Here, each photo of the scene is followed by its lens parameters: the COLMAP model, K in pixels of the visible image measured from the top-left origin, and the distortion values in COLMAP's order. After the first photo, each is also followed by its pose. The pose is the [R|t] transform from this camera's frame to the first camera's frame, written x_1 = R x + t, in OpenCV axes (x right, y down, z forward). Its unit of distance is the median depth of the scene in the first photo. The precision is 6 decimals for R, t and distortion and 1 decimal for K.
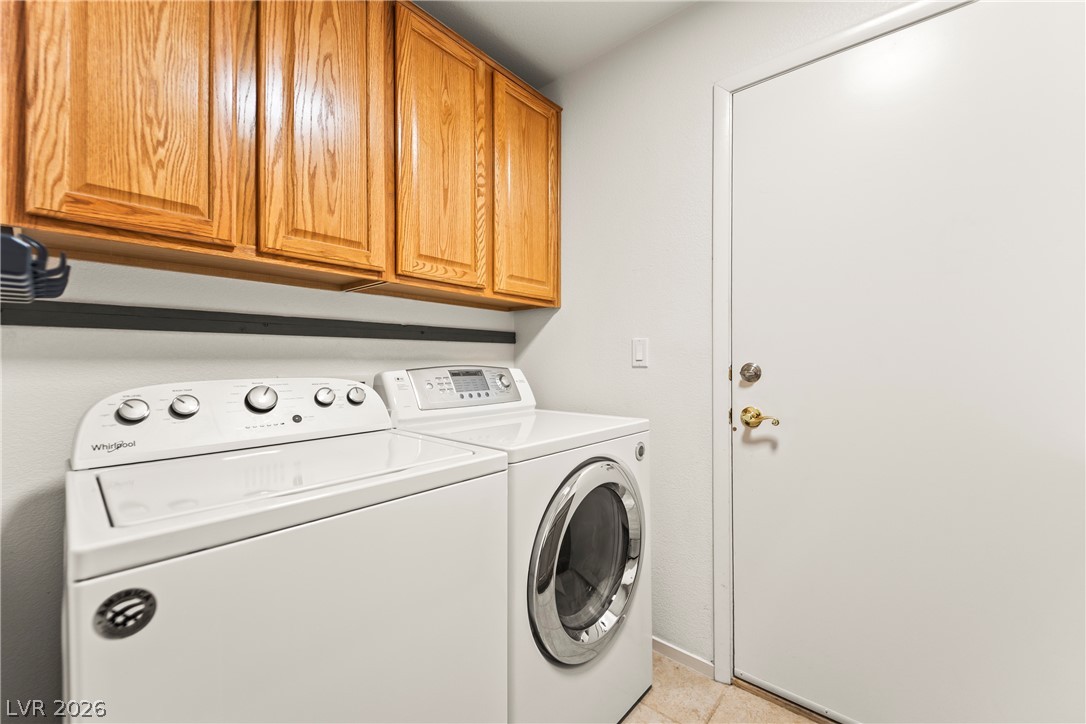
lens RADIAL K [[433.7, 0, 545.8], [0, 433.7, 360.0], [0, 0, 1]] dist [0.019355, -0.010129]
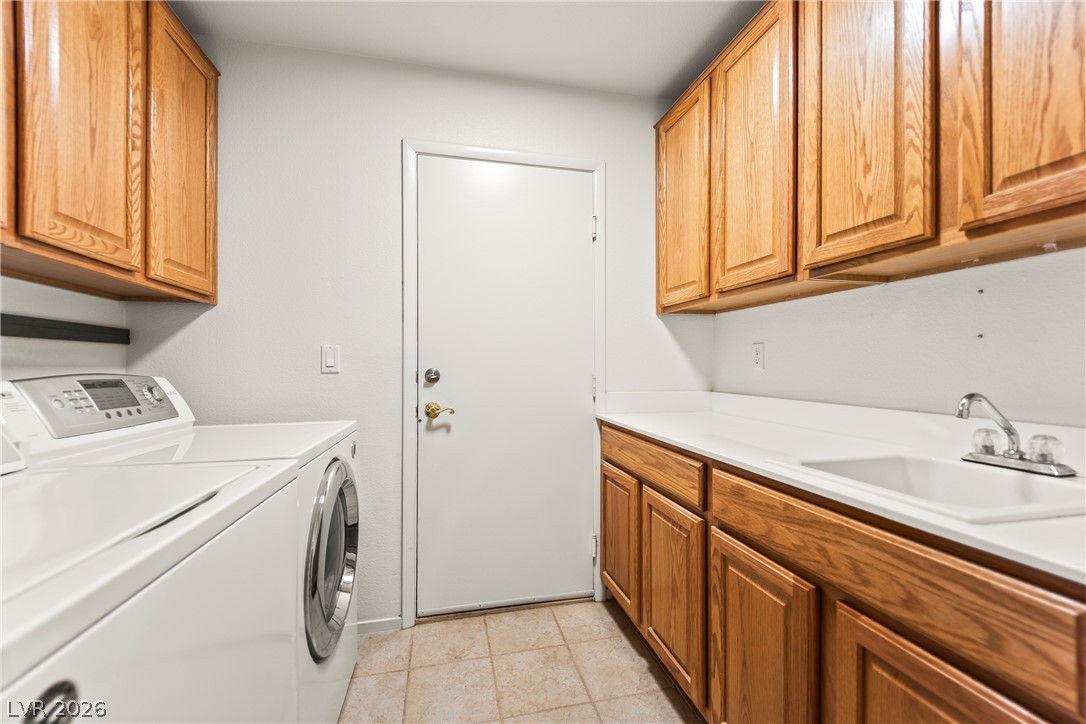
lens RADIAL K [[433.7, 0, 540.8], [0, 433.7, 366.2], [0, 0, 1]] dist [0.019355, -0.010129]
pose [[0.583339, 0.000727, 0.812229, -0.371152], [0.000689, 0.999999, -0.001390, 0.002081], [-0.812229, 0.001371, 0.583337, -0.021275]]
